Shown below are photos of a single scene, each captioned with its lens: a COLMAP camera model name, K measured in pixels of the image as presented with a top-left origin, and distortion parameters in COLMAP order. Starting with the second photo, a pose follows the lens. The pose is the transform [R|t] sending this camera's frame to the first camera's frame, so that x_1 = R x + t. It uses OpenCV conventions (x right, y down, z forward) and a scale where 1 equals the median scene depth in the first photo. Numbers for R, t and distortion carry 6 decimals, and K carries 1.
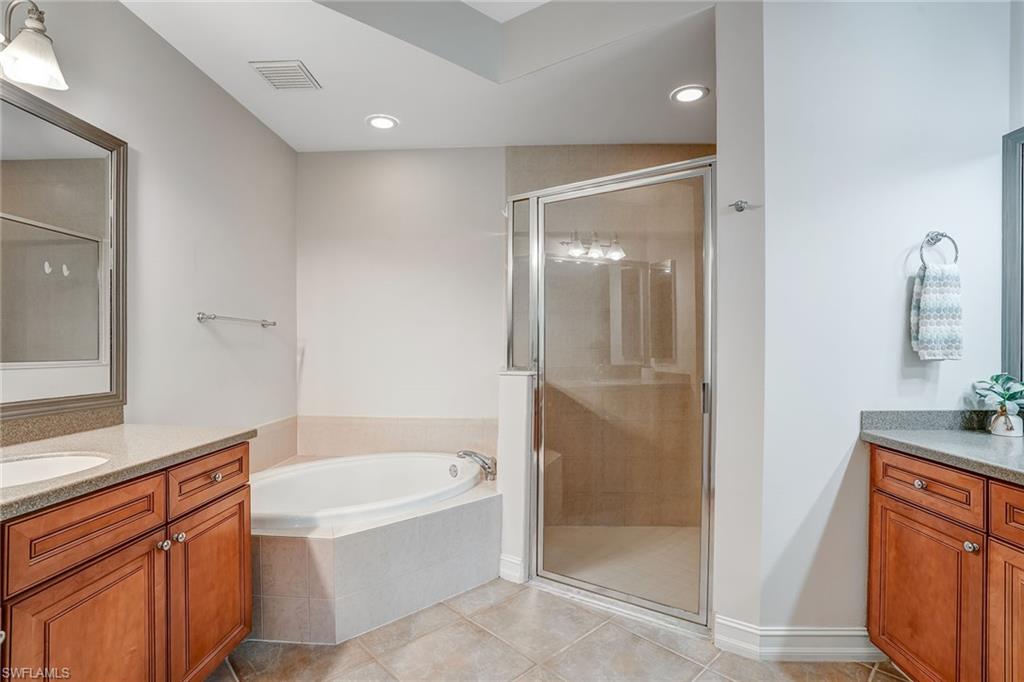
lens RADIAL K [[477.7, 0, 510.3], [0, 477.7, 343.3], [0, 0, 1]] dist [-0.062266, 0.020297]
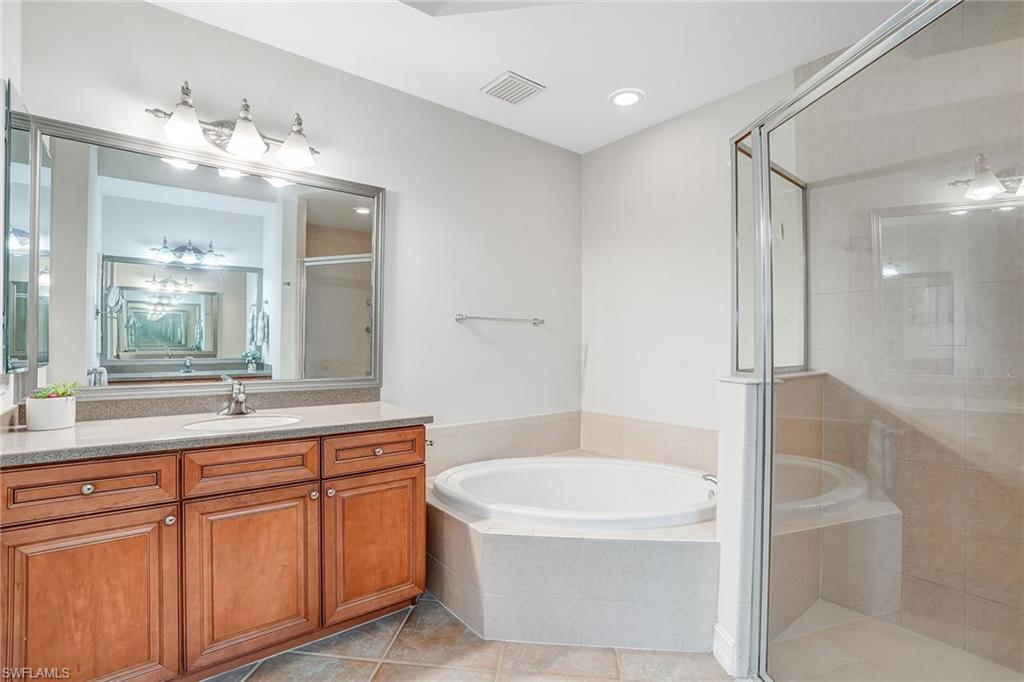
lens RADIAL K [[477.7, 0, 513.8], [0, 477.7, 337.3], [0, 0, 1]] dist [-0.062266, 0.020297]
pose [[0.666713, -0.006145, -0.745289, 0.426489], [0.000519, 0.999970, -0.007781, 0.002876], [0.745314, 0.004801, 0.666696, 0.371347]]
